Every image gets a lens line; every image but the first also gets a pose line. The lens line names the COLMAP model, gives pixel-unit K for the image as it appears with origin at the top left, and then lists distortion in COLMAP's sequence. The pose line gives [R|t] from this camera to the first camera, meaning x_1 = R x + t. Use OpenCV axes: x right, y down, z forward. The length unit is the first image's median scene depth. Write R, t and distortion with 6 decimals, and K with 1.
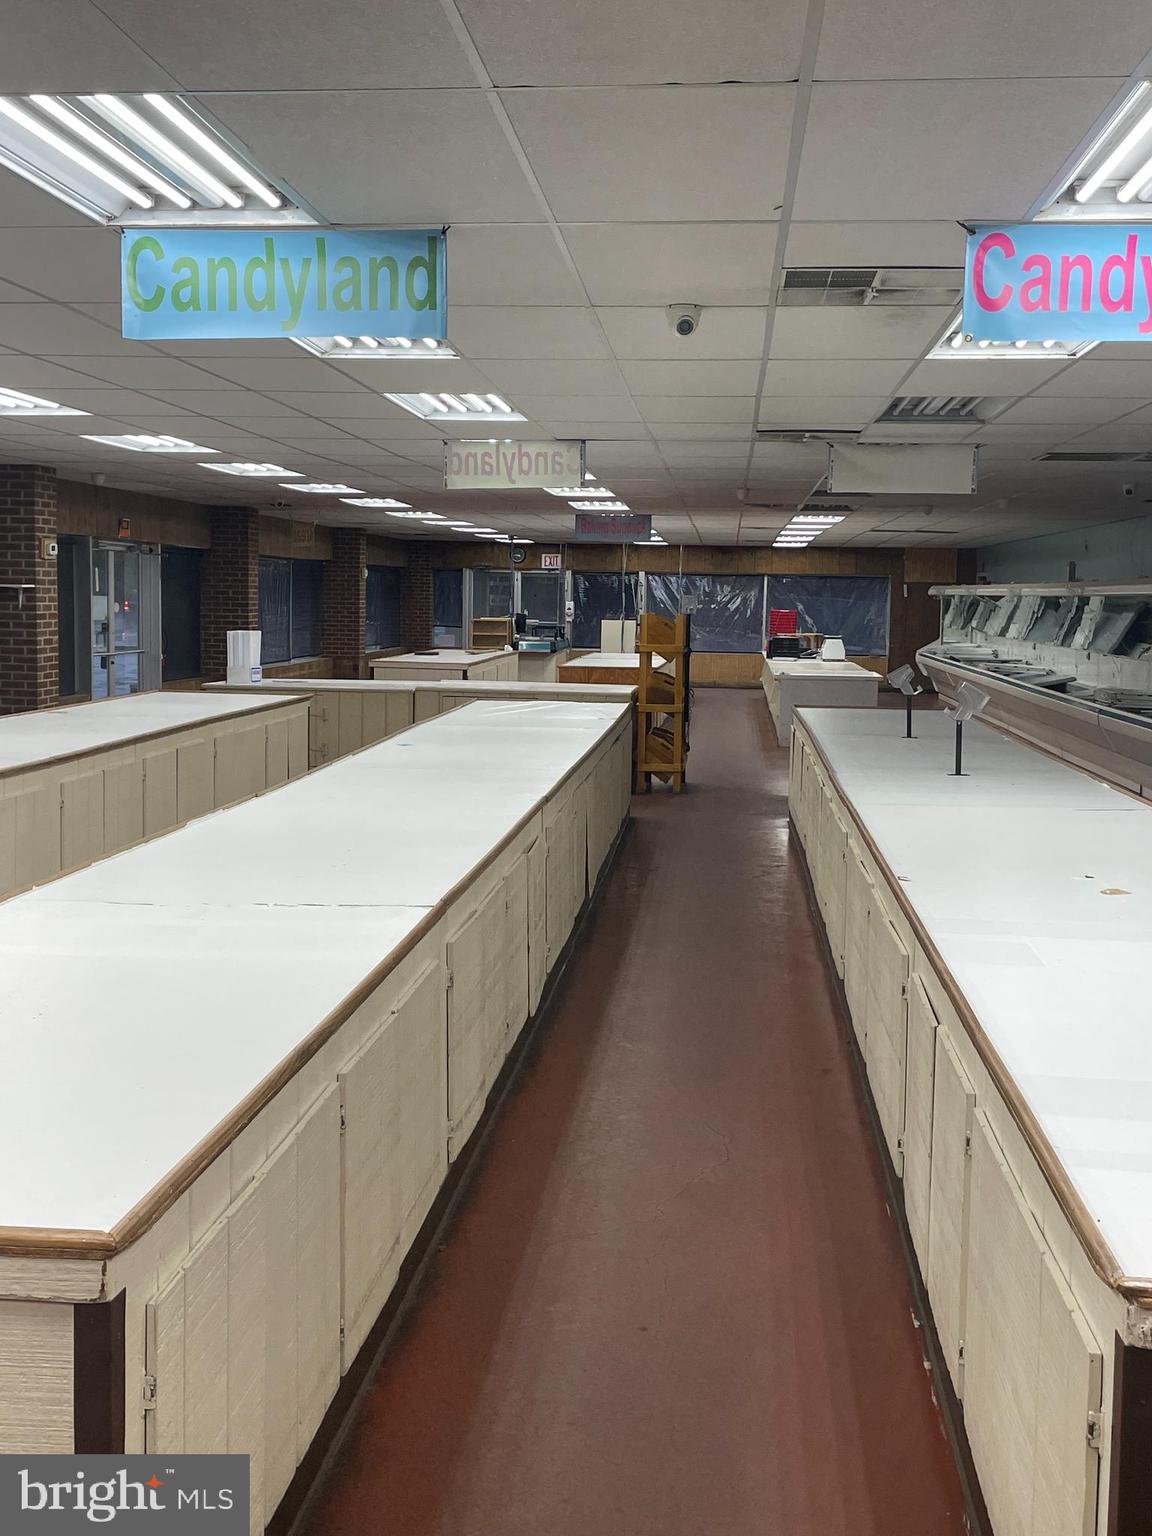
lens RADIAL K [[1713.7, 0, 580.9], [0, 1713.7, 765.3], [0, 0, 1]] dist [0.112924, -0.171175]
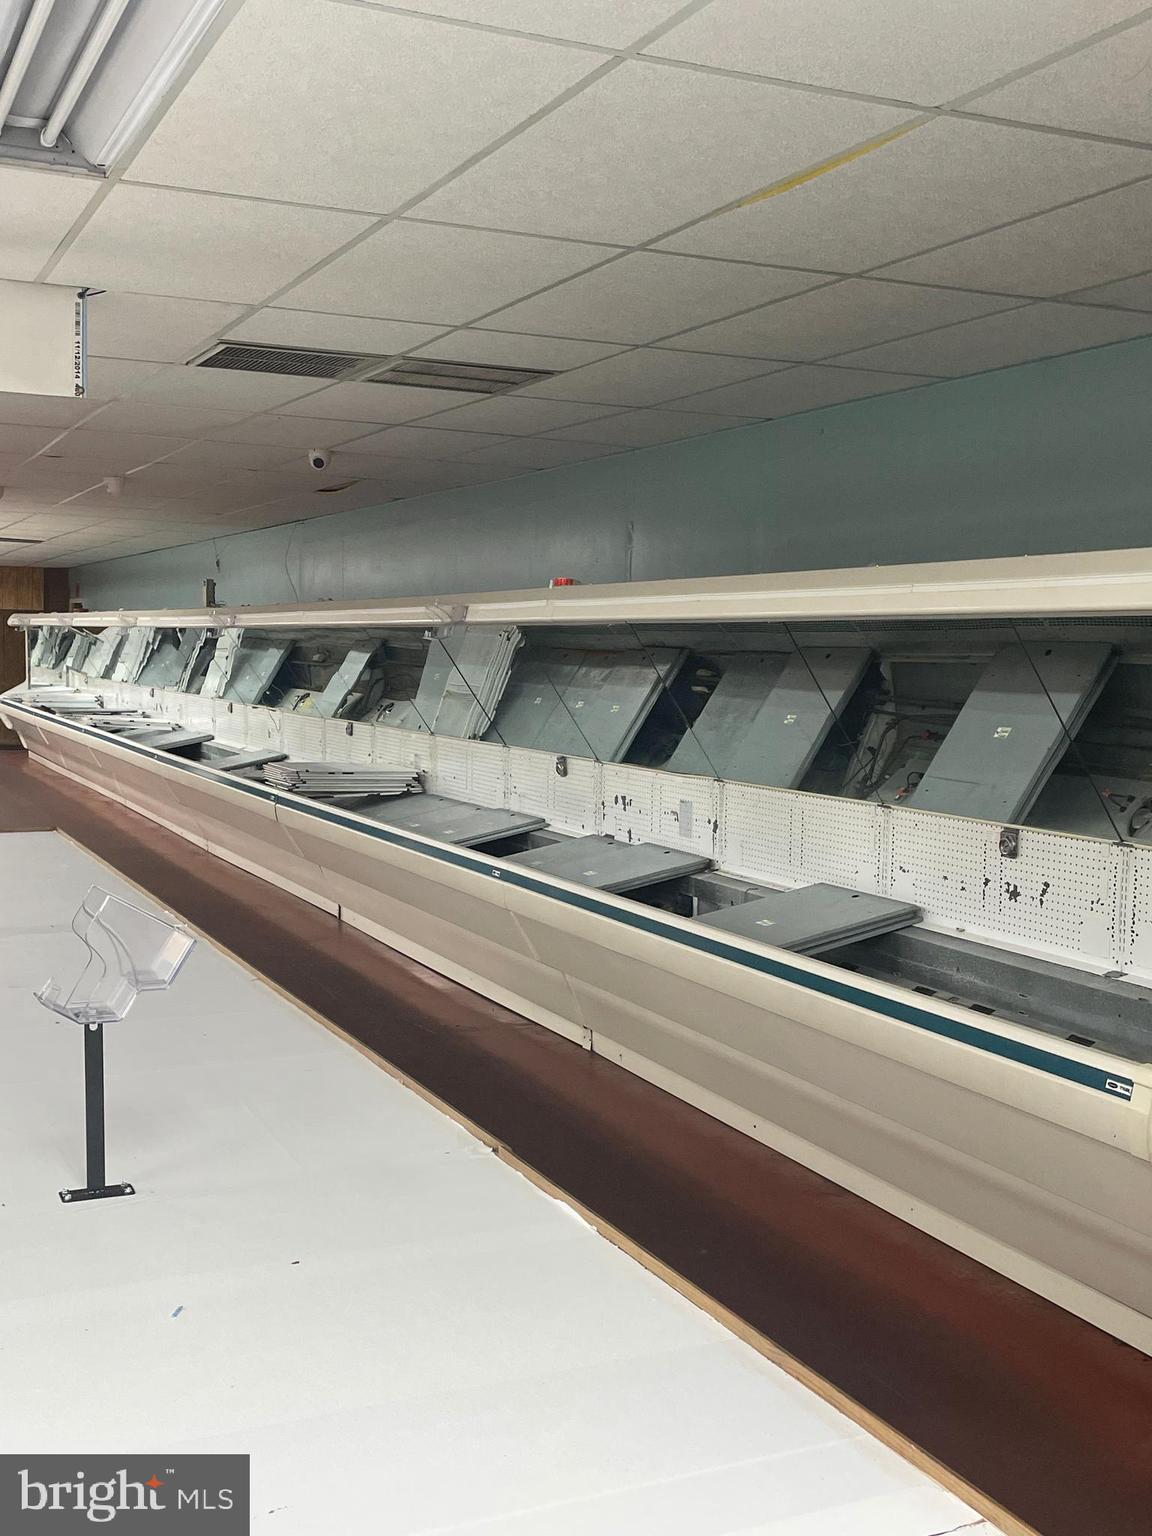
lens RADIAL K [[1716.2, 0, 576.0], [0, 1716.2, 768.0], [0, 0, 1]] dist [0.074406, -0.188338]
pose [[0.871598, -0.041426, 0.488467, 0.048727], [0.049552, 0.998765, -0.003715, -0.022217], [-0.487710, 0.027443, 0.872574, 0.229529]]
